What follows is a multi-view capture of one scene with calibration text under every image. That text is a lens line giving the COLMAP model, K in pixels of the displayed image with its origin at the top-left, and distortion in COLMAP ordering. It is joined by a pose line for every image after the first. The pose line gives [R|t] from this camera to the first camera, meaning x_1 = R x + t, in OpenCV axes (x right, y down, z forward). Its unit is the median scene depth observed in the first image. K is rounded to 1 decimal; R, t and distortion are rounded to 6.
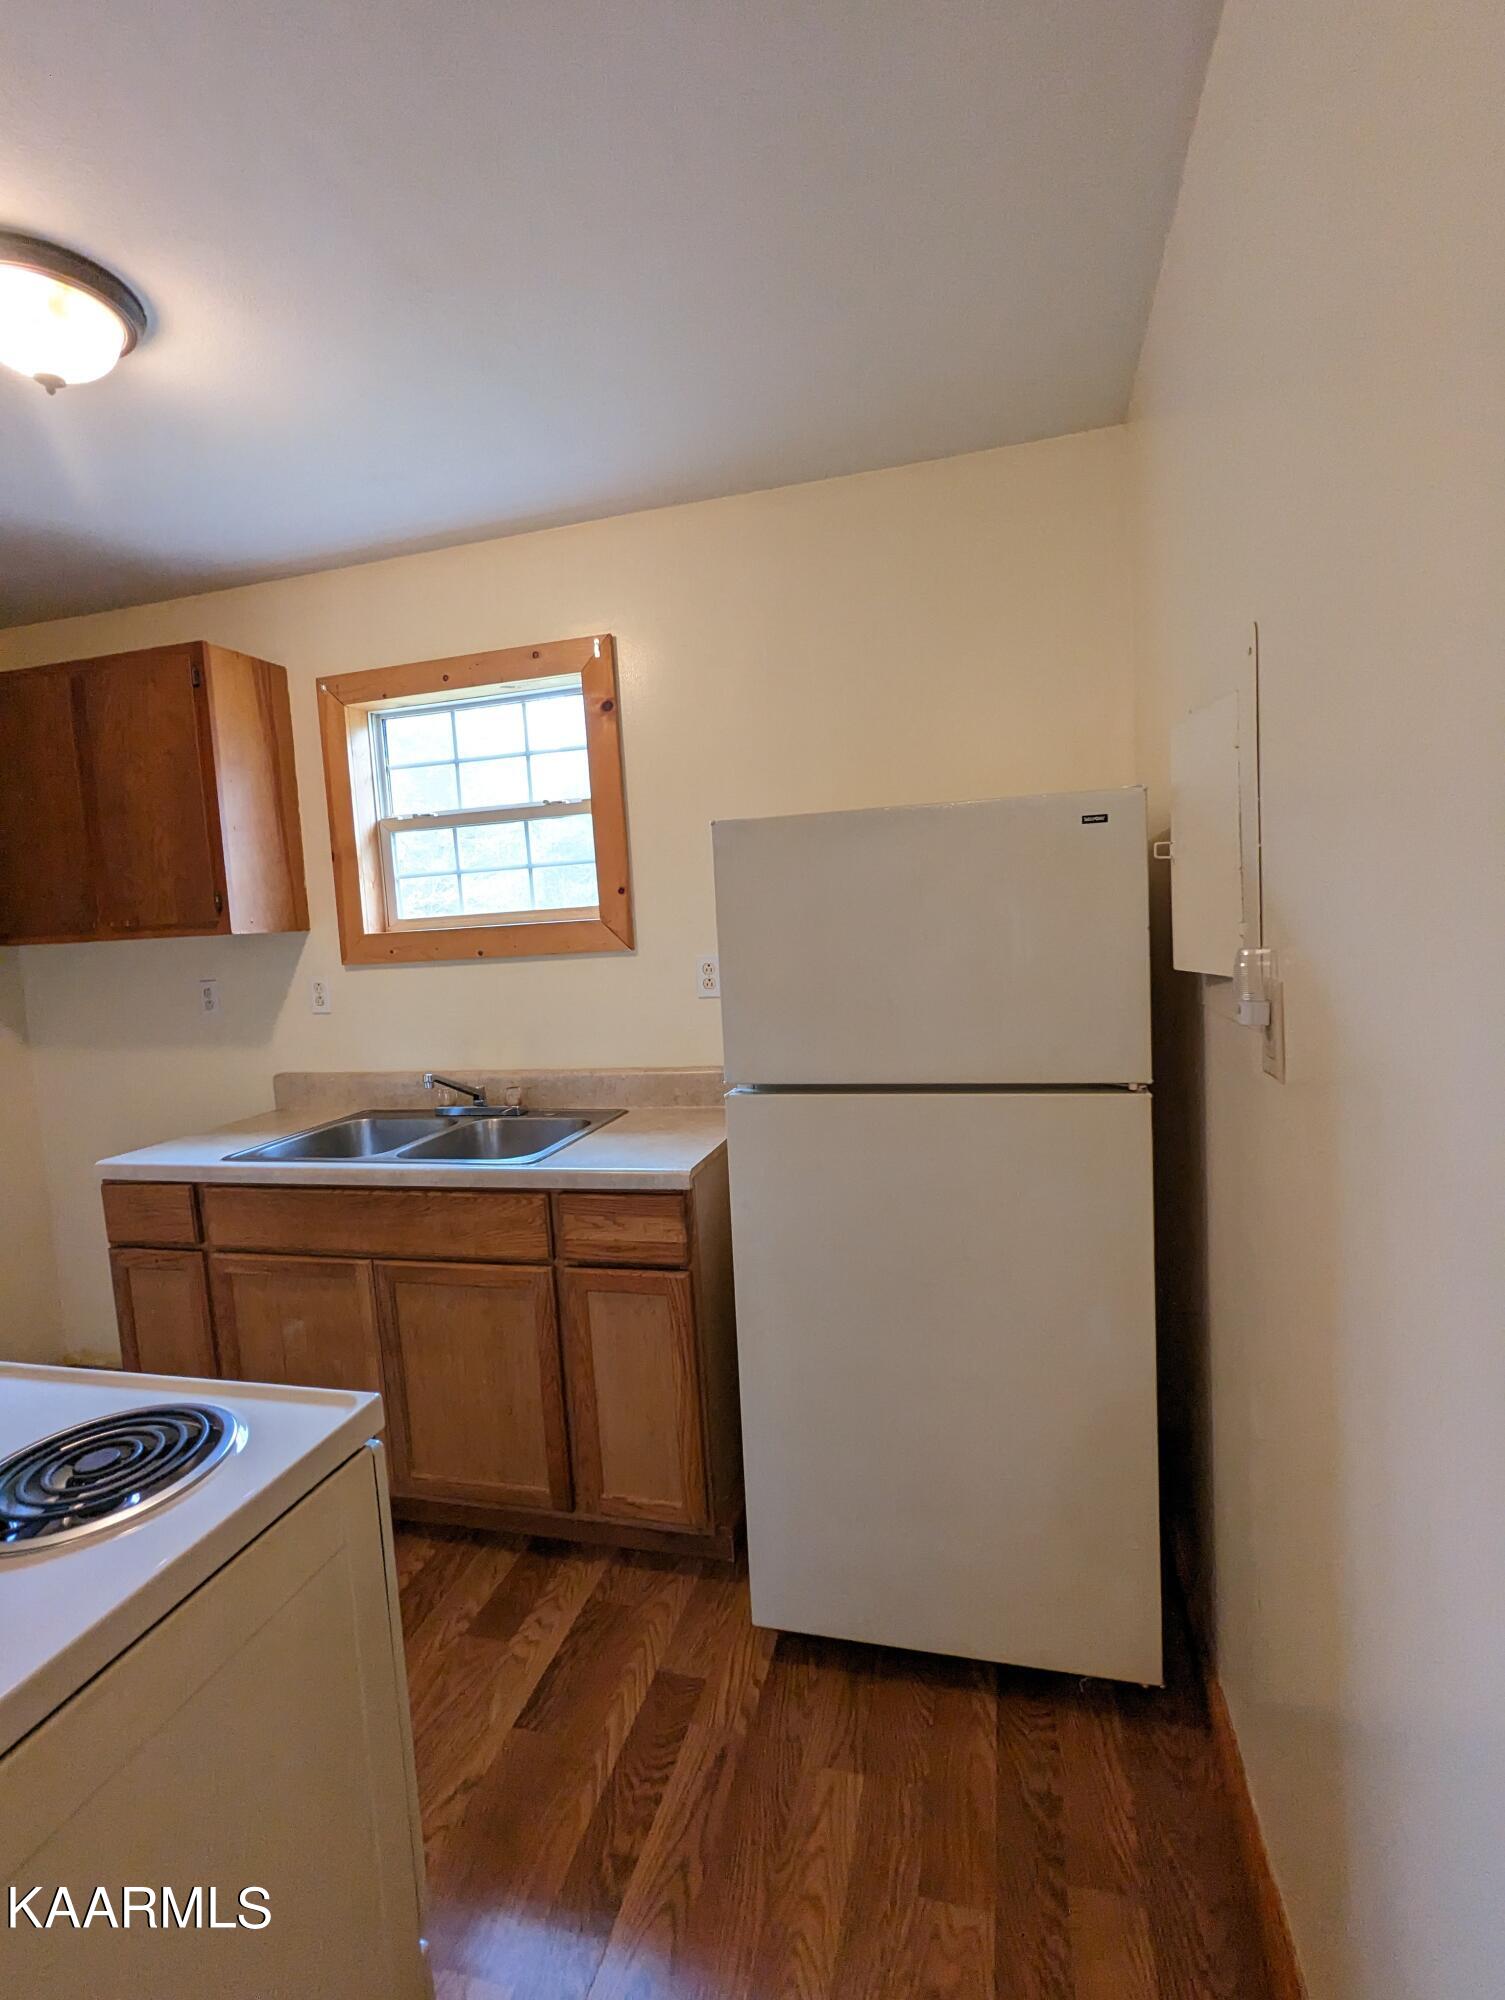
lens RADIAL K [[947.4, 0, 738.2], [0, 947.4, 1003.2], [0, 0, 1]] dist [0.003666, -0.001860]
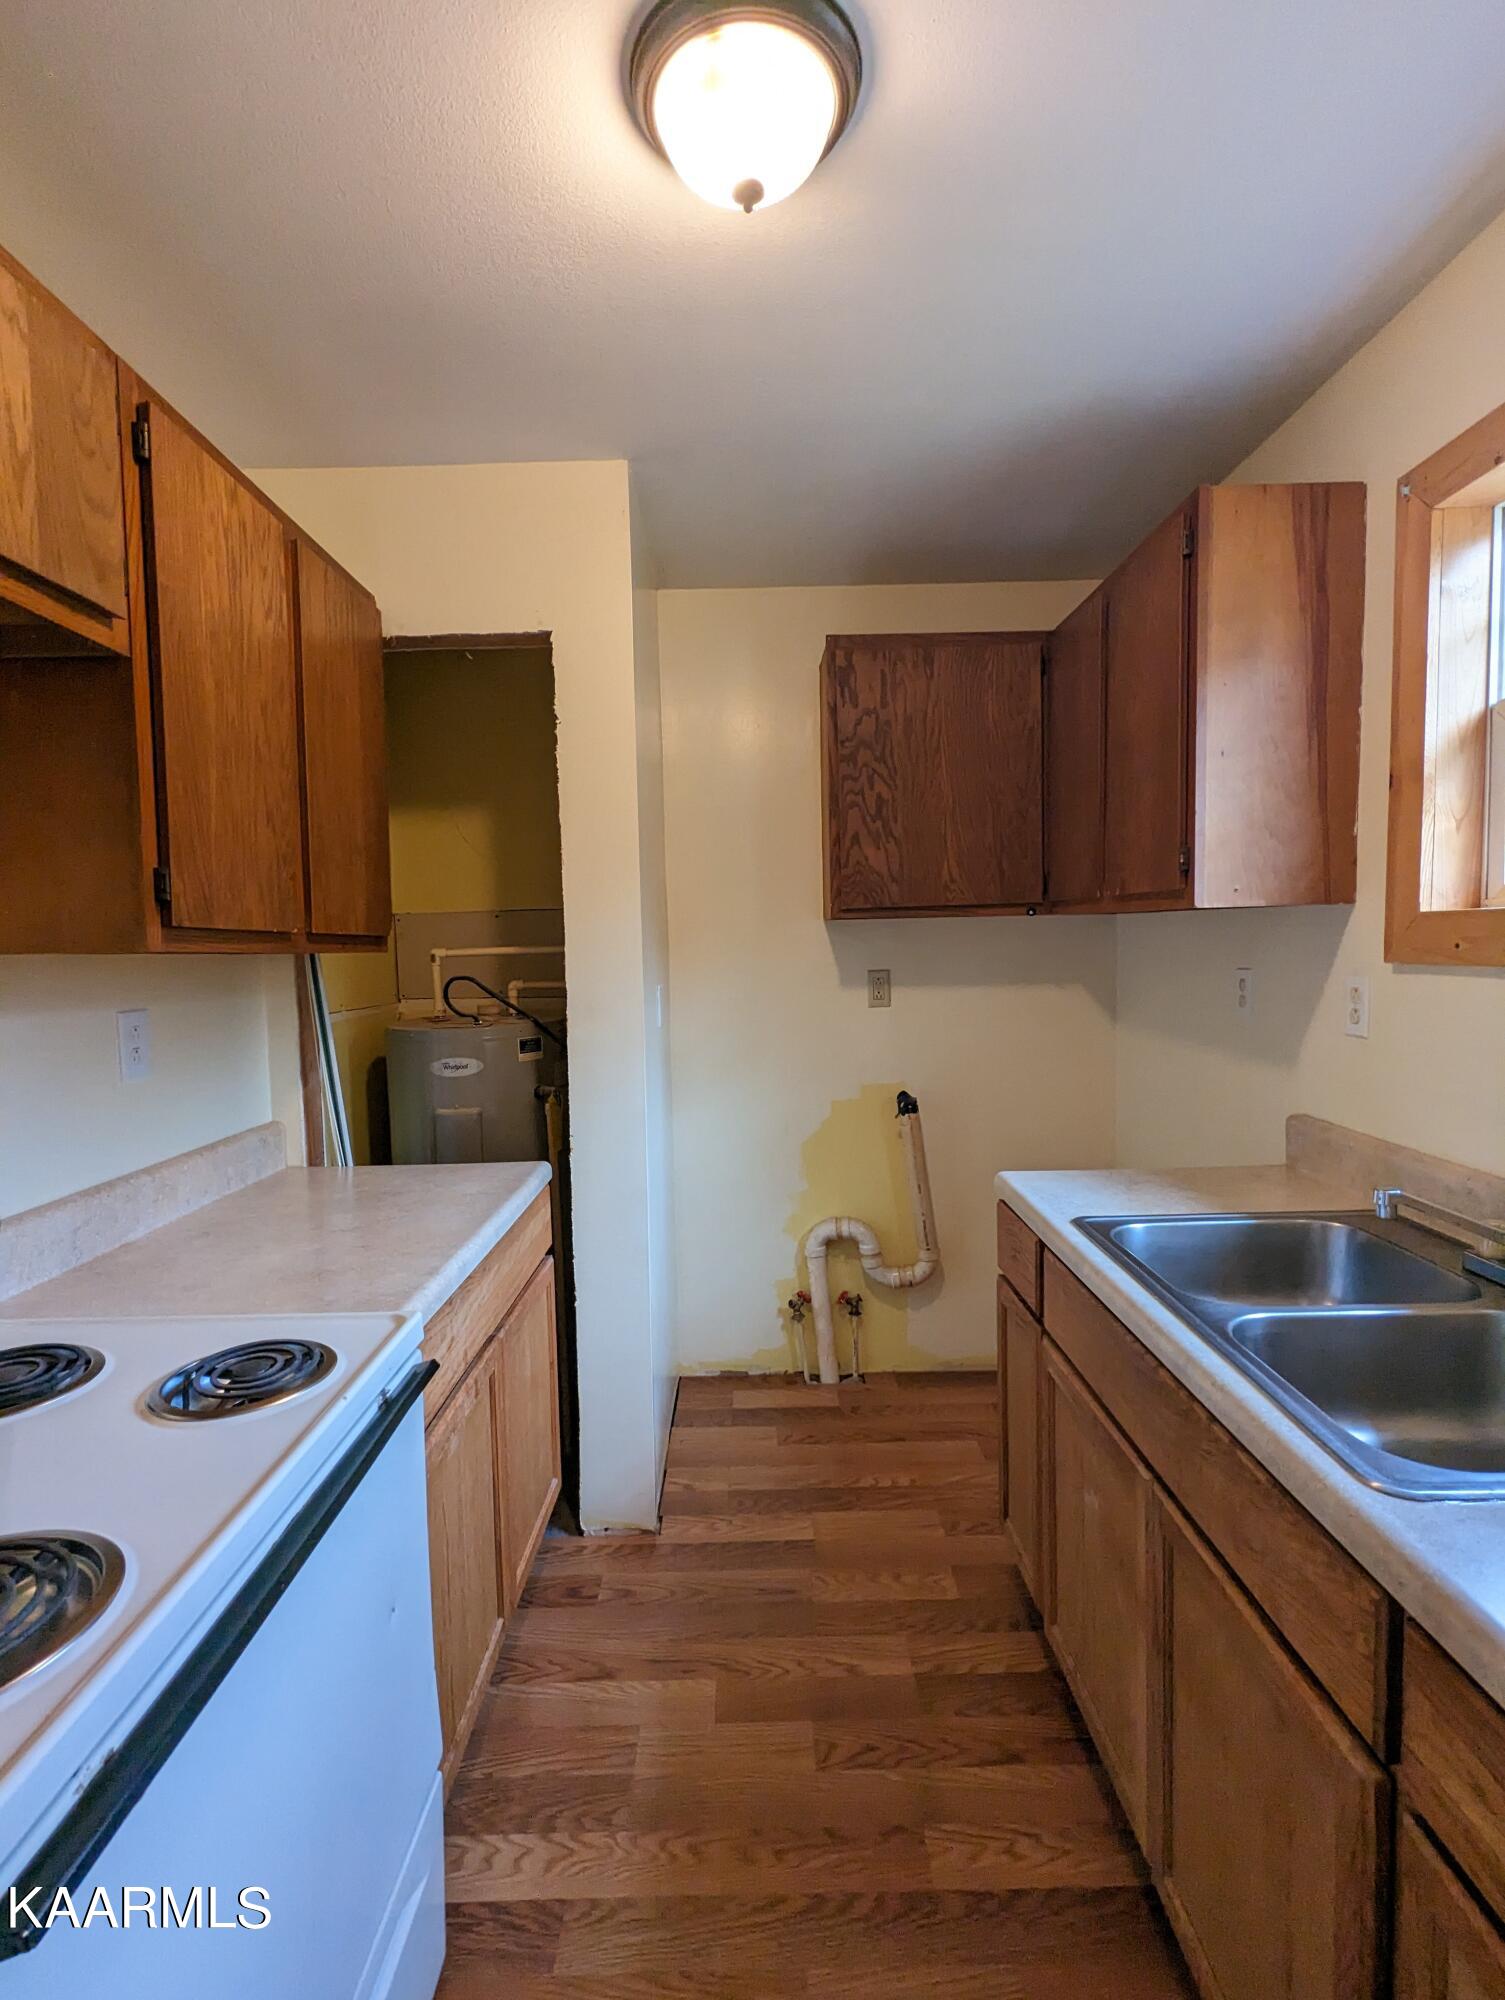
lens RADIAL K [[947.4, 0, 738.1], [0, 947.4, 1002.4], [0, 0, 1]] dist [0.003666, -0.001860]
pose [[0.270017, 0.116228, -0.955815, 0.059411], [-0.080189, 0.991953, 0.097969, -0.048608], [0.959511, 0.050193, 0.277164, 0.524699]]
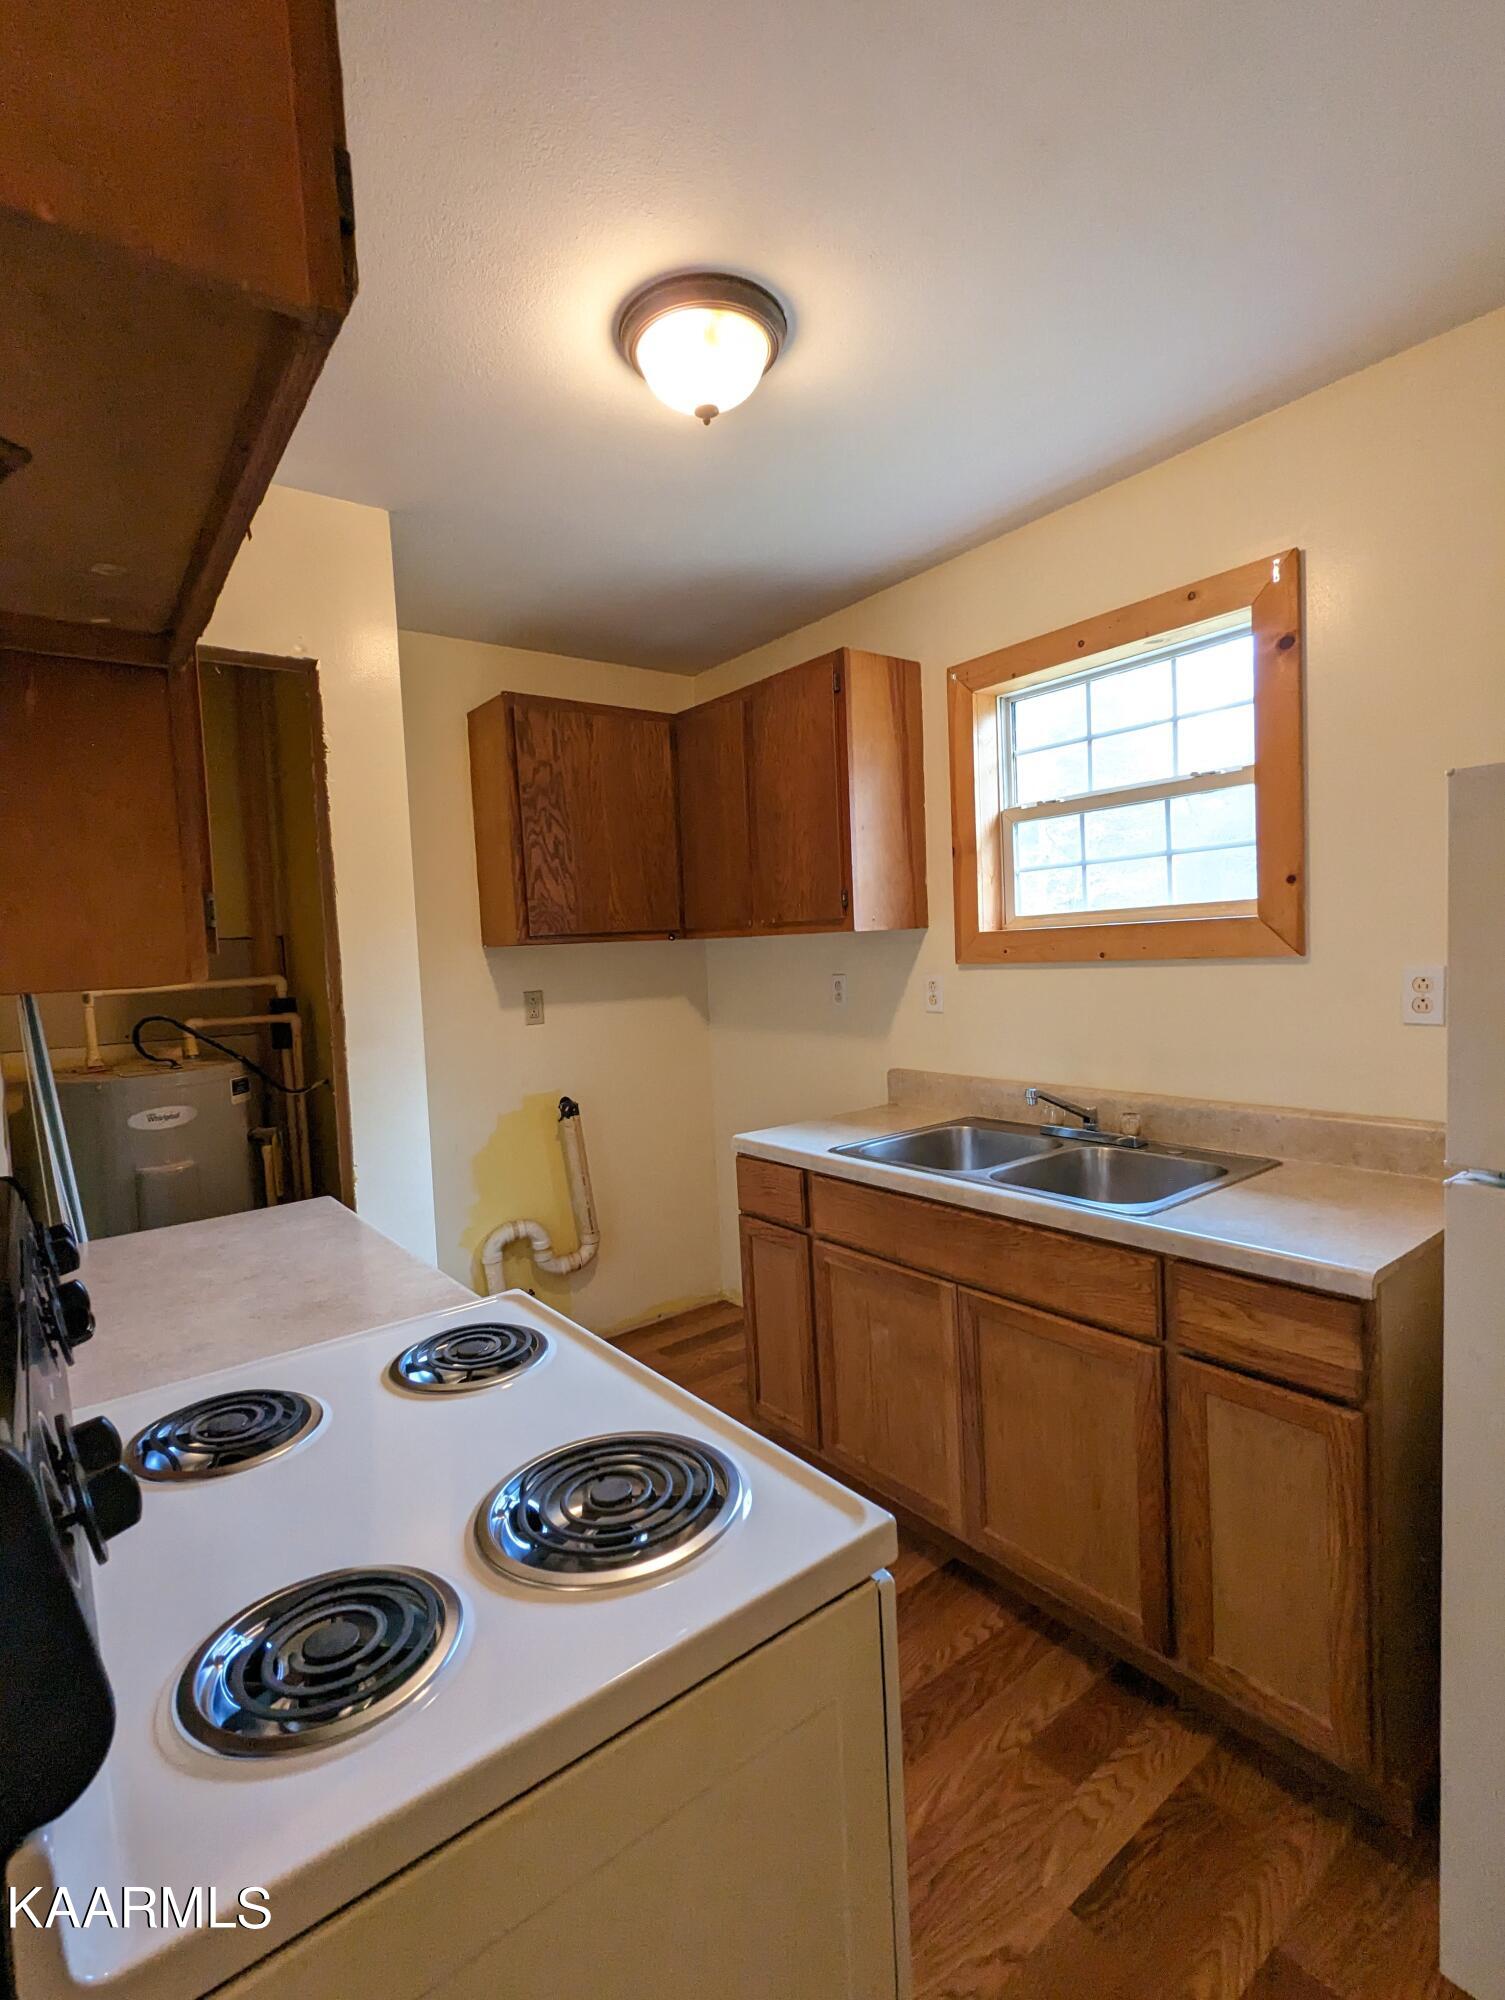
lens RADIAL K [[947.4, 0, 745.0], [0, 947.4, 1005.4], [0, 0, 1]] dist [0.003666, -0.001860]
pose [[0.798386, 0.055691, -0.599565, -0.009867], [-0.051173, 0.998387, 0.024594, -0.012595], [0.599967, 0.011046, 0.799948, 0.117996]]
